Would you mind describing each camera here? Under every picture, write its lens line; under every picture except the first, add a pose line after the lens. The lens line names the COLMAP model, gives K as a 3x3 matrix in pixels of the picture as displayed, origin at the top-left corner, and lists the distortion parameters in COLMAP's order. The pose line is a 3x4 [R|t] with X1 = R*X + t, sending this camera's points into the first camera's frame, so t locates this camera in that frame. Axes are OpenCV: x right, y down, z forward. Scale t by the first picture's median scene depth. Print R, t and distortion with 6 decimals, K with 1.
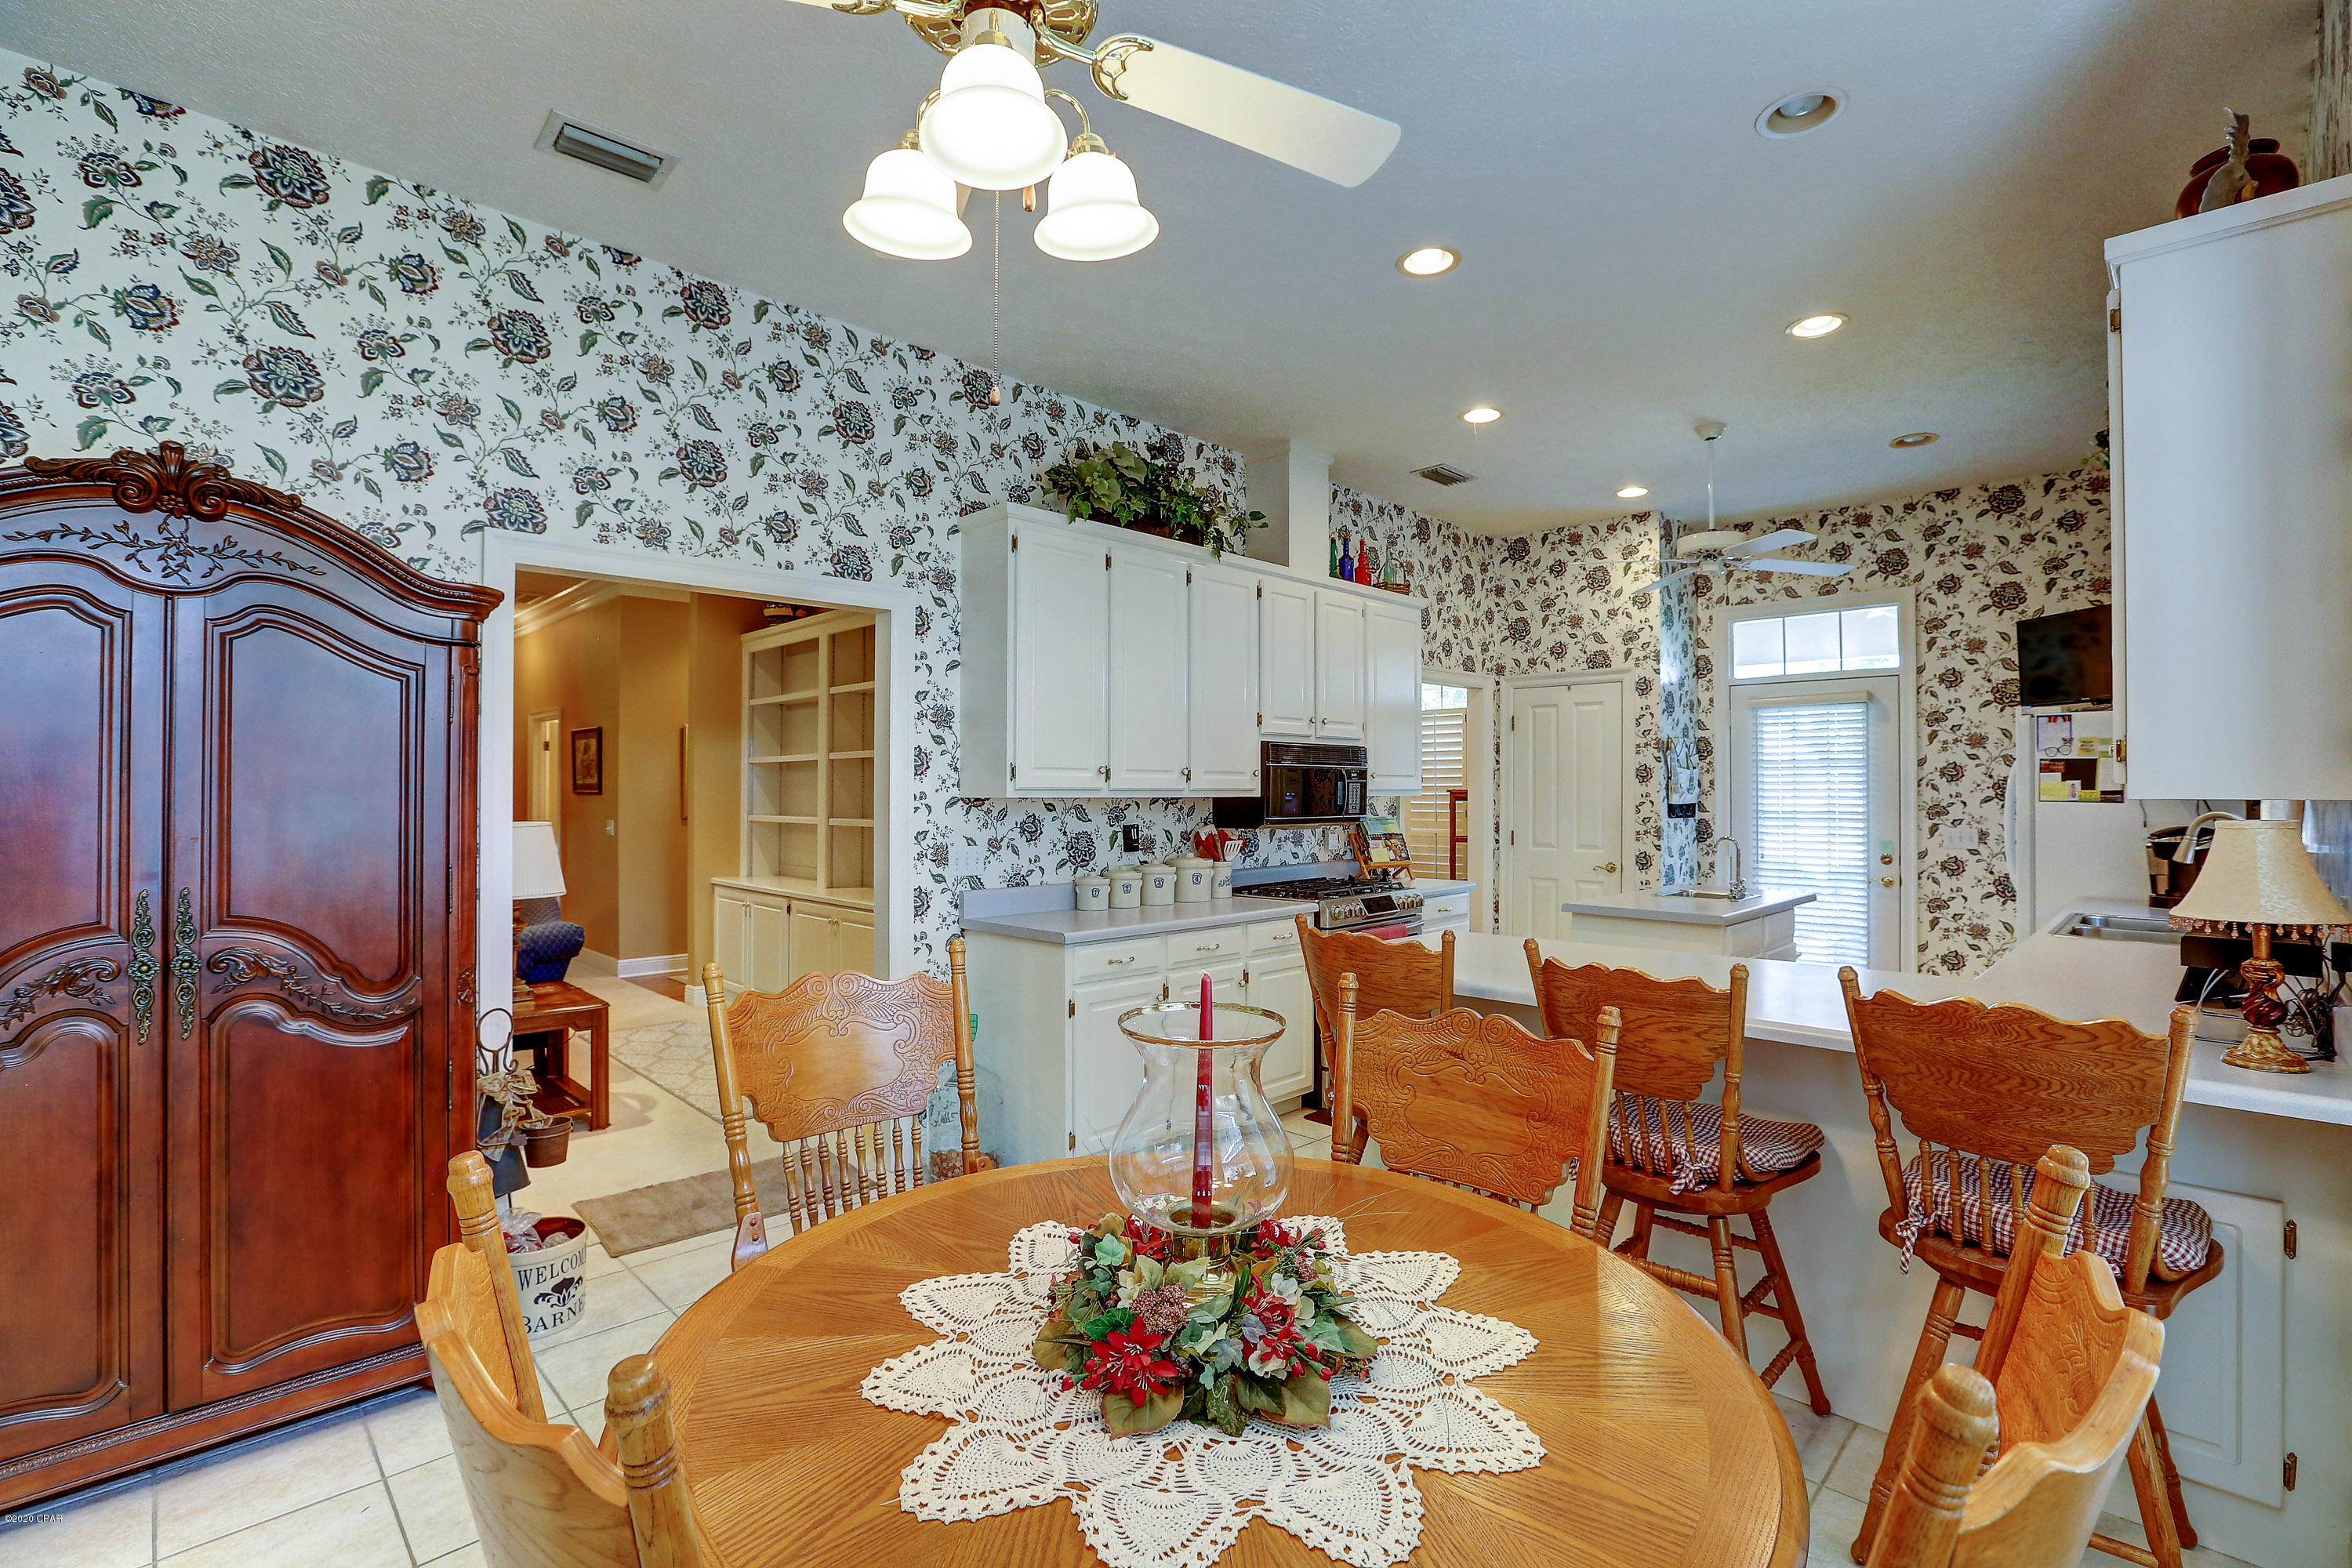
lens RADIAL K [[1064.7, 0, 1155.7], [0, 1064.7, 779.1], [0, 0, 1]] dist [-0.039082, 0.004694]
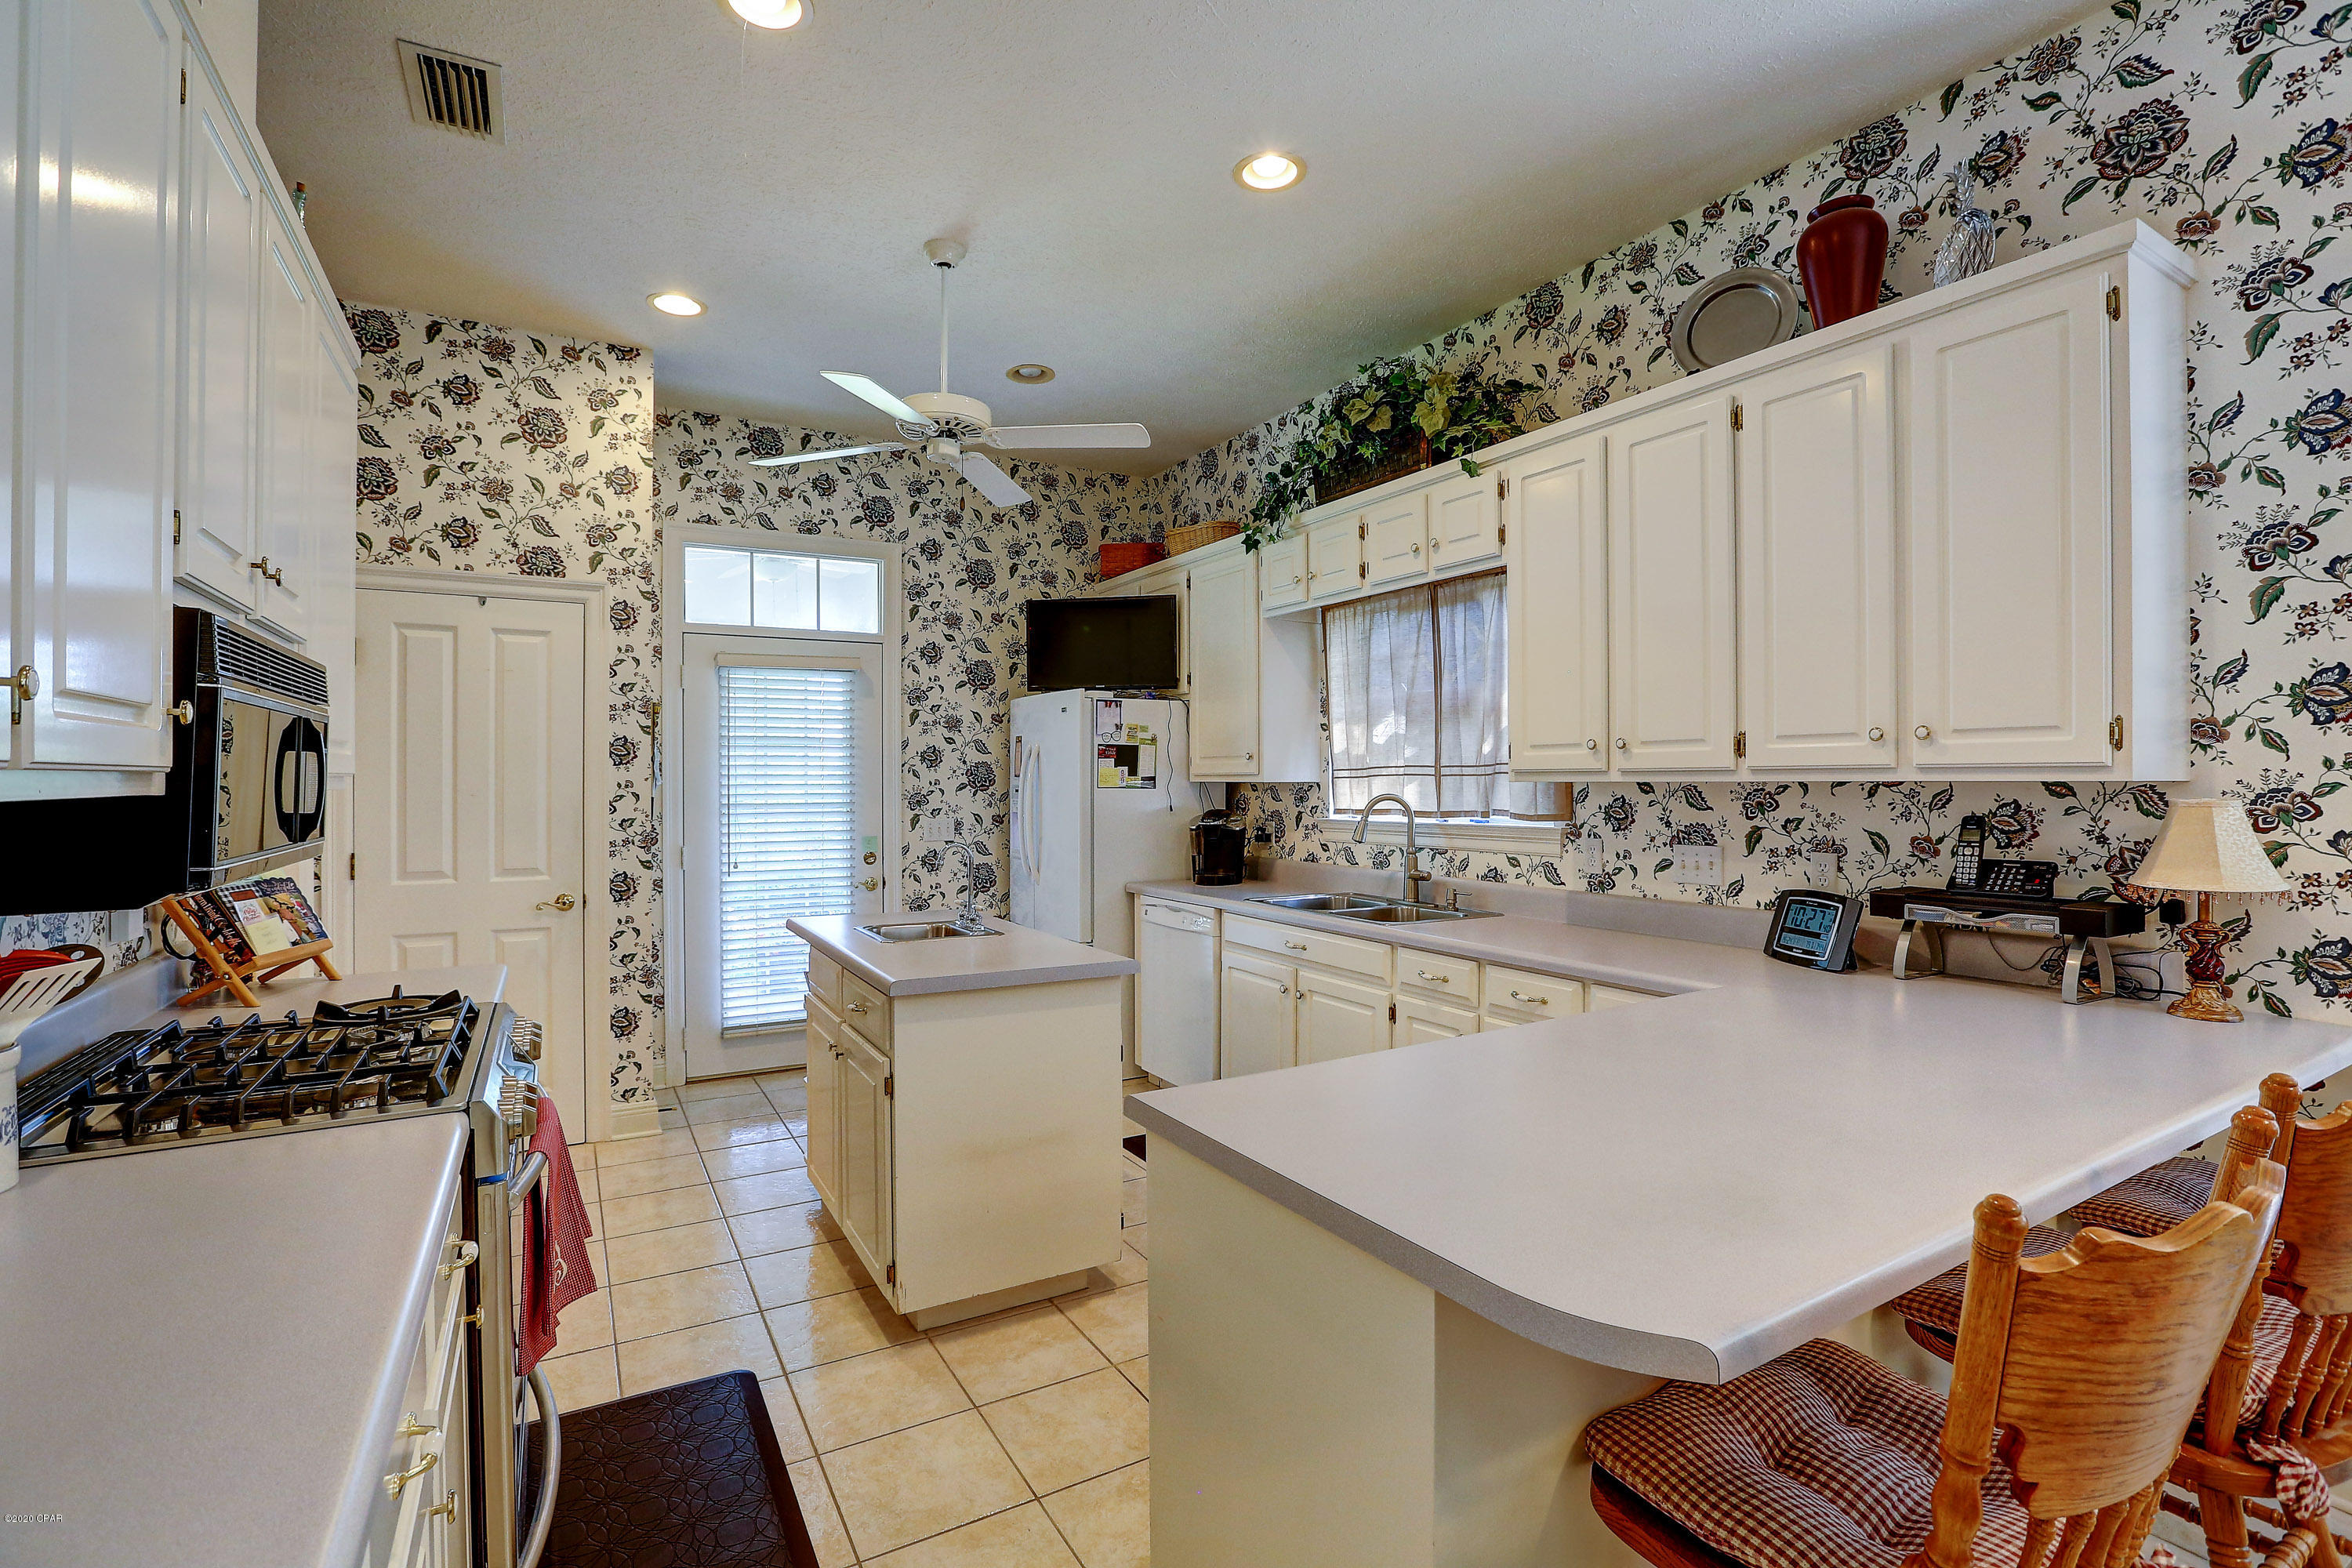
lens RADIAL K [[1064.7, 0, 1169.6], [0, 1064.7, 776.4], [0, 0, 1]] dist [-0.039082, 0.004694]
pose [[0.252935, -0.000601, 0.967483, -0.073708], [-0.008332, 0.999961, 0.002800, 0.005590], [-0.967447, -0.008769, 0.252921, 0.517057]]
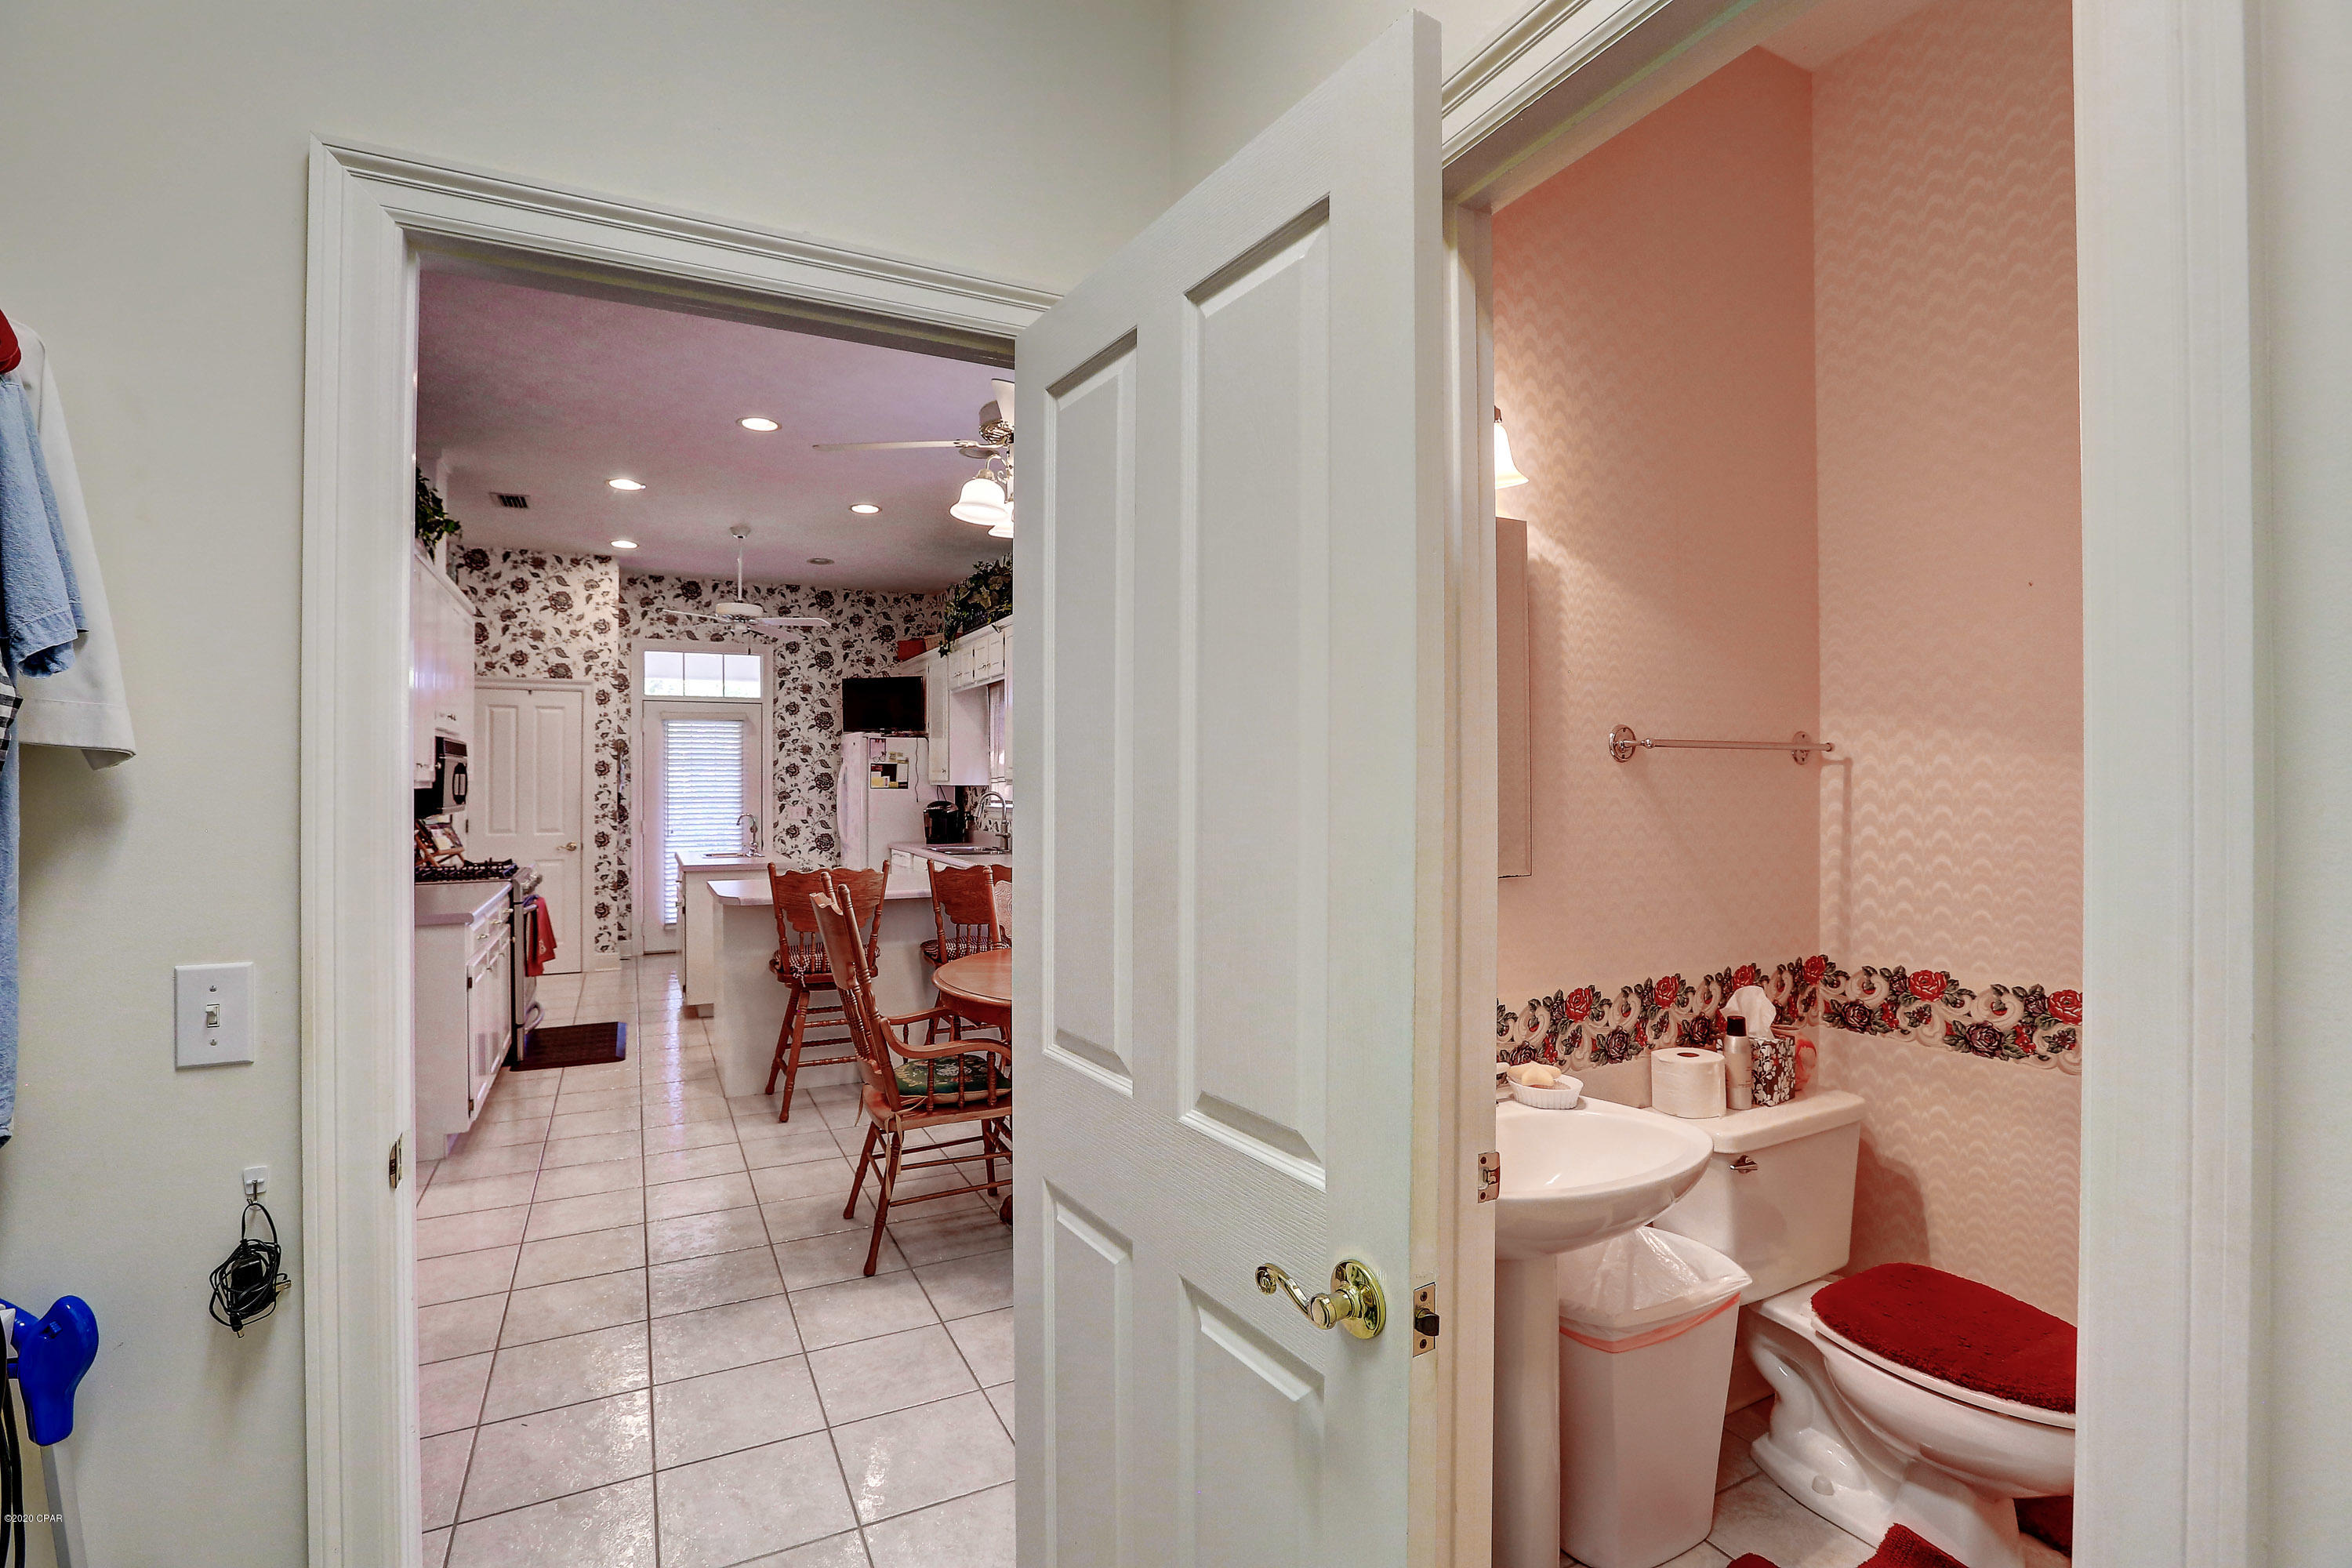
lens RADIAL K [[1064.7, 0, 1163.7], [0, 1064.7, 777.0], [0, 0, 1]] dist [-0.039082, 0.004694]
pose [[0.309452, 0.002467, 0.950912, -0.501795], [-0.009377, 0.999956, 0.000457, -0.002010], [-0.950869, -0.009058, 0.309462, -0.000440]]
